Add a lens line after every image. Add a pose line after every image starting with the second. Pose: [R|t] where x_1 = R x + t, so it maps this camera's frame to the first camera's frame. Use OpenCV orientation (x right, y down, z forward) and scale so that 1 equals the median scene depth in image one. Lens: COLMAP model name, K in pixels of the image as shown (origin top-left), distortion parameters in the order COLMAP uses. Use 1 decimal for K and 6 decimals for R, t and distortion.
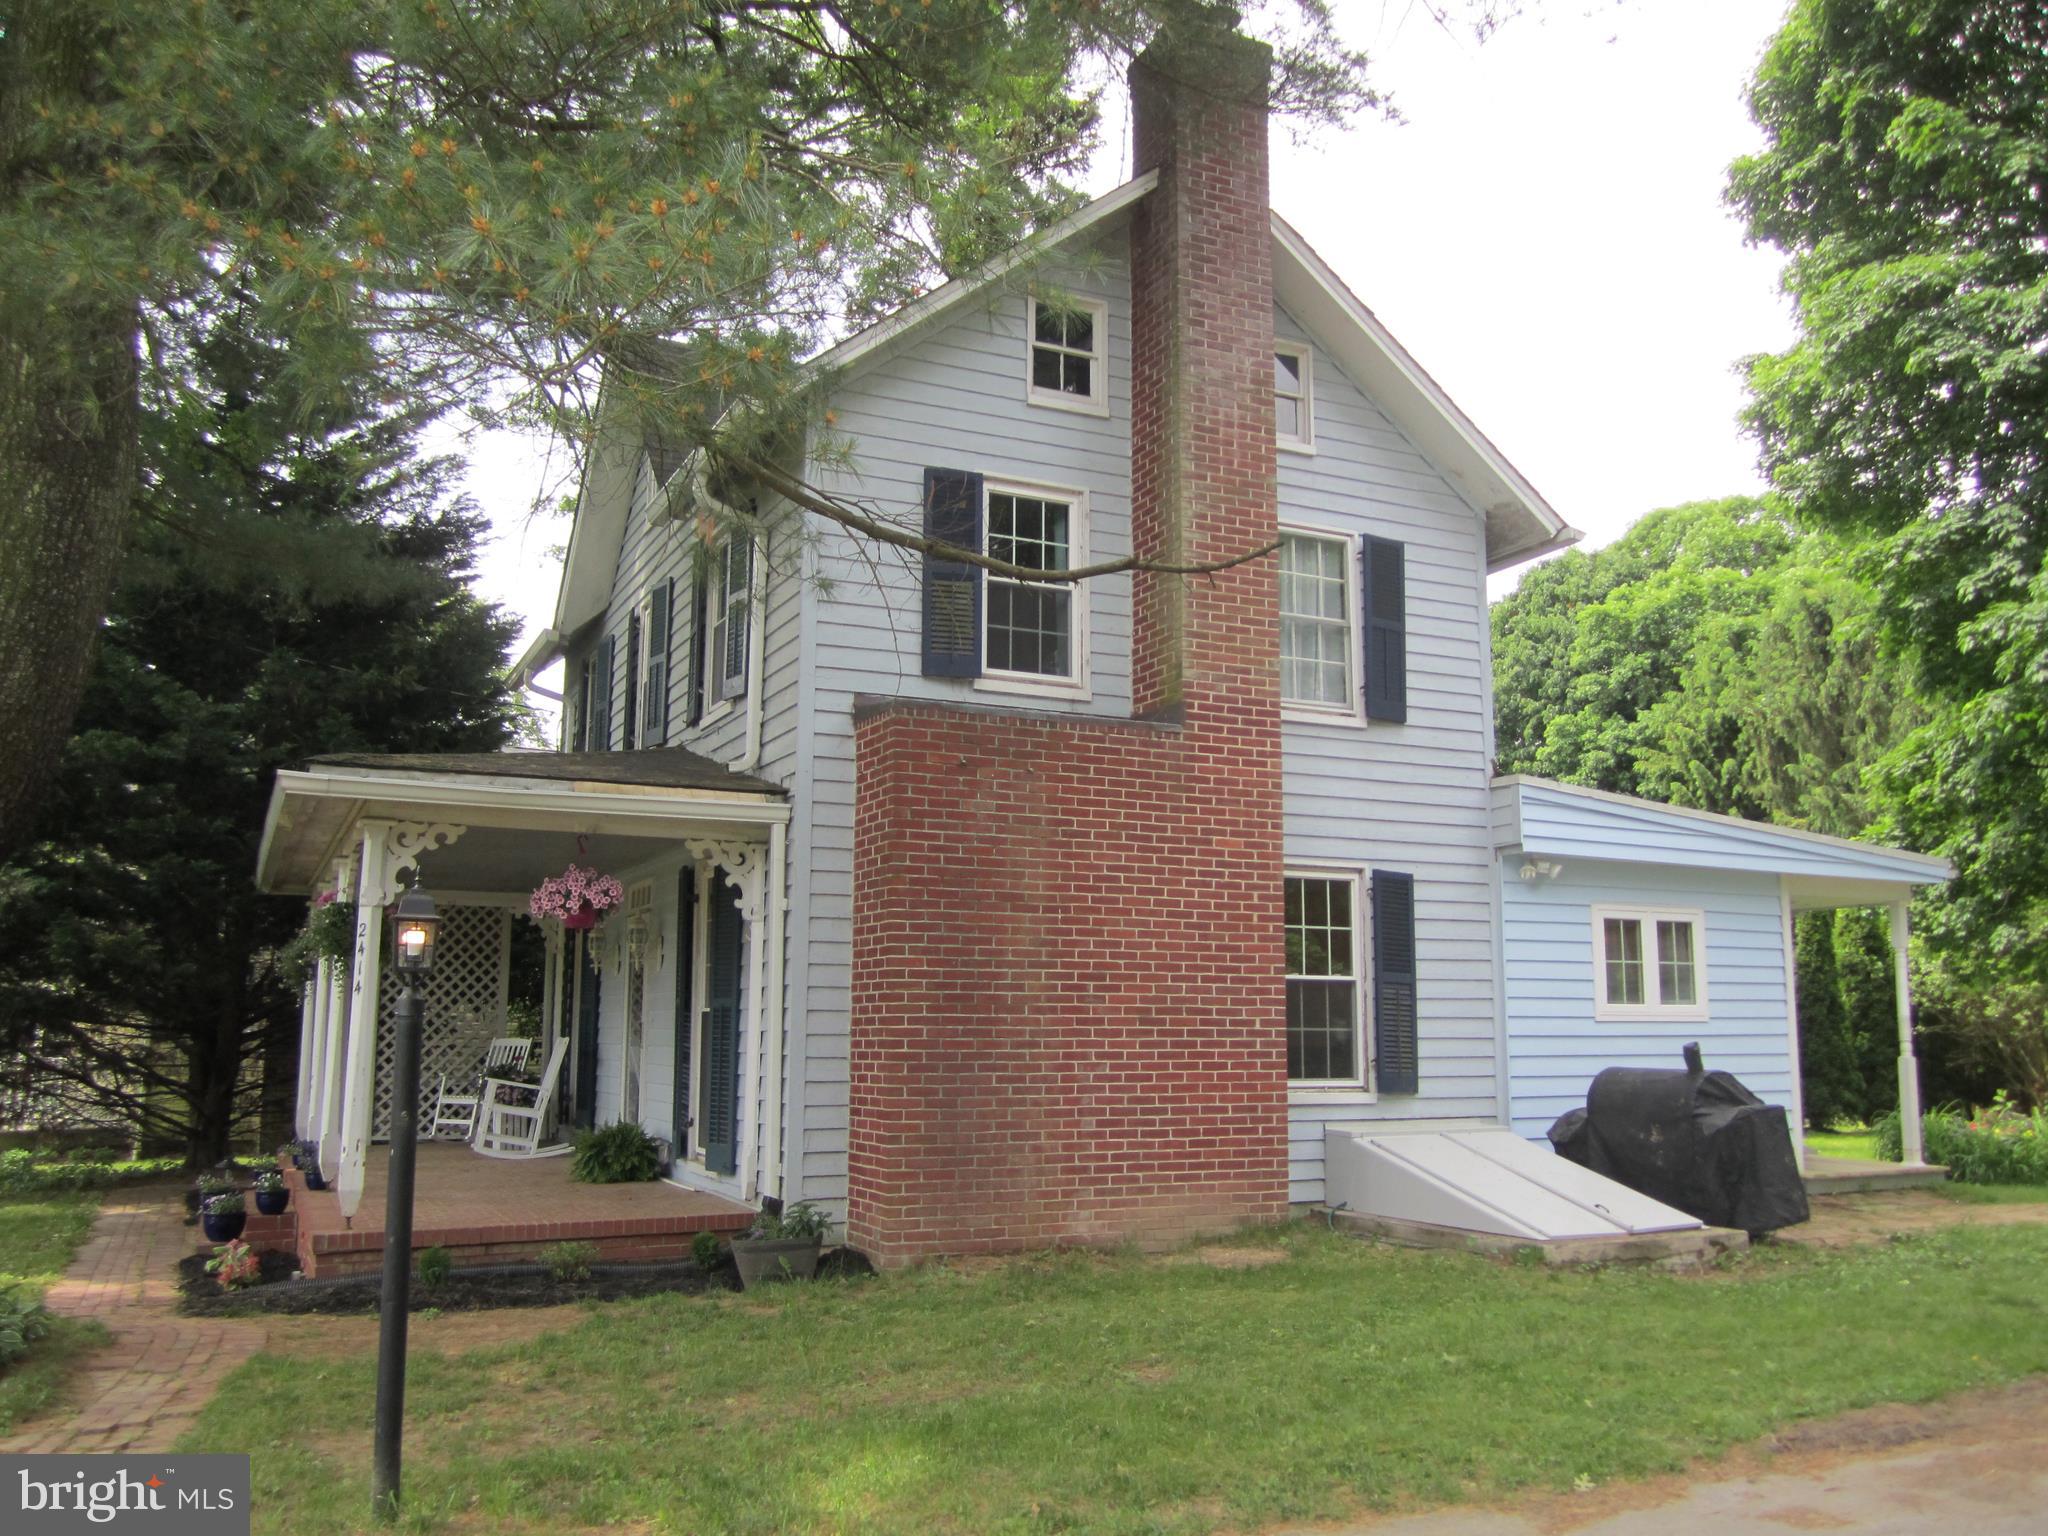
lens RADIAL K [[1707.9, 0, 1027.1], [0, 1707.9, 763.5], [0, 0, 1]] dist [-0.024624, -0.021539]
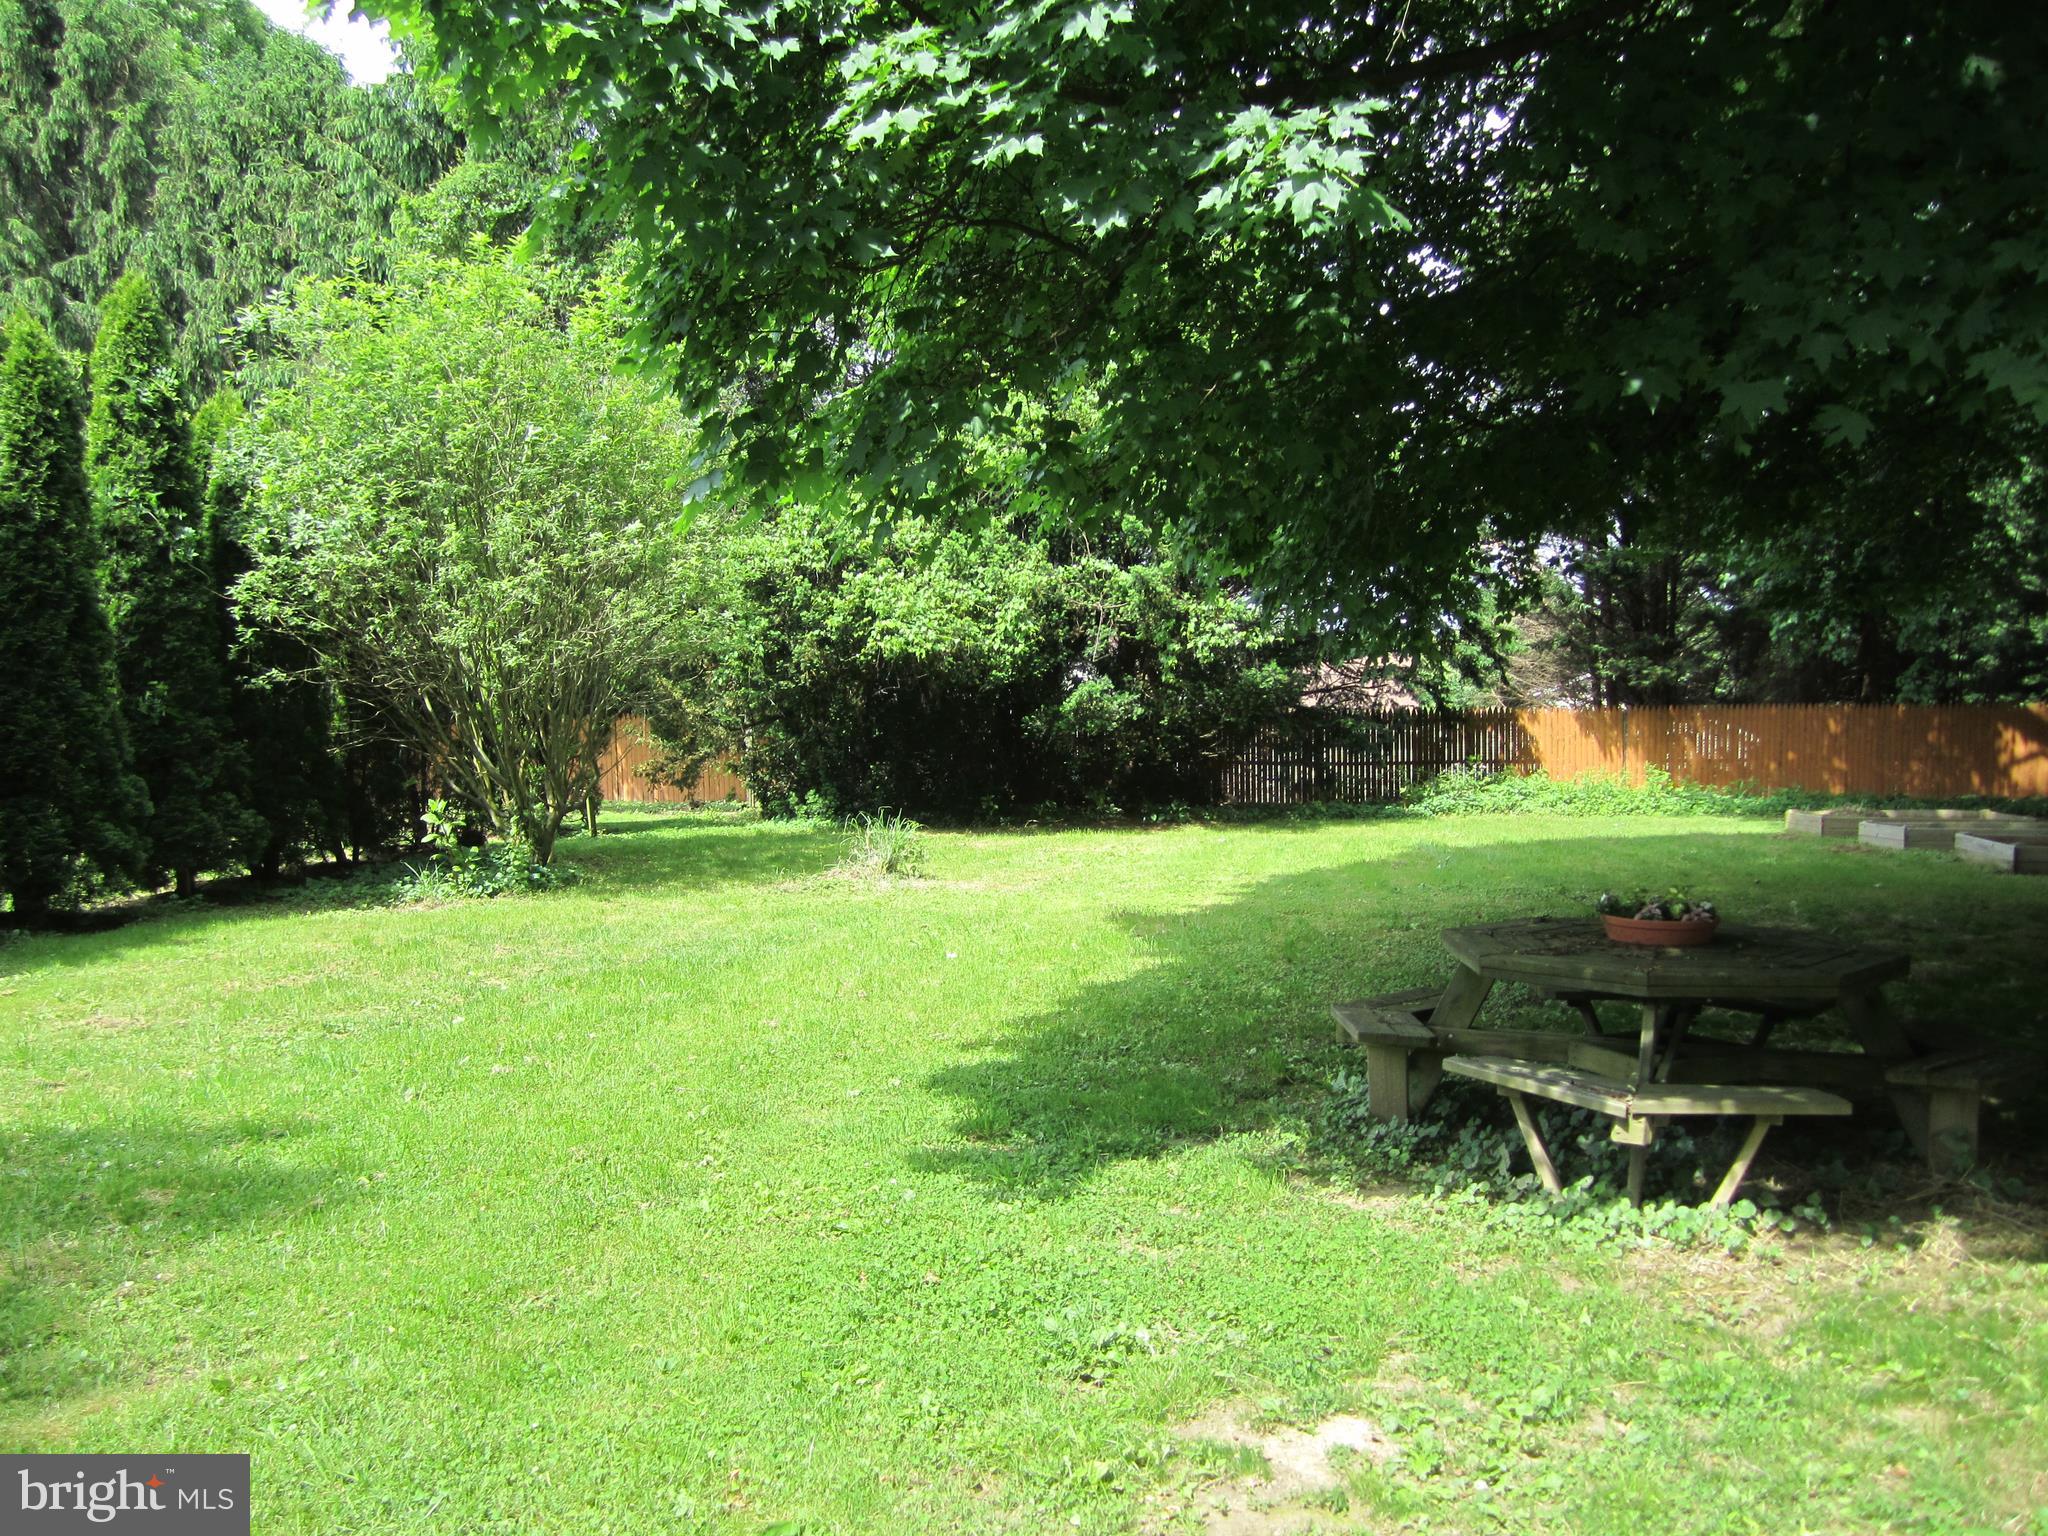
lens RADIAL K [[1707.9, 0, 1025.6], [0, 1707.9, 768.1], [0, 0, 1]] dist [-0.024624, -0.021539]
pose [[0.556402, -0.054080, 0.829152, 0.155160], [-0.120525, 0.982073, 0.144932, 0.054099], [-0.822126, -0.180575, 0.539909, 0.347463]]
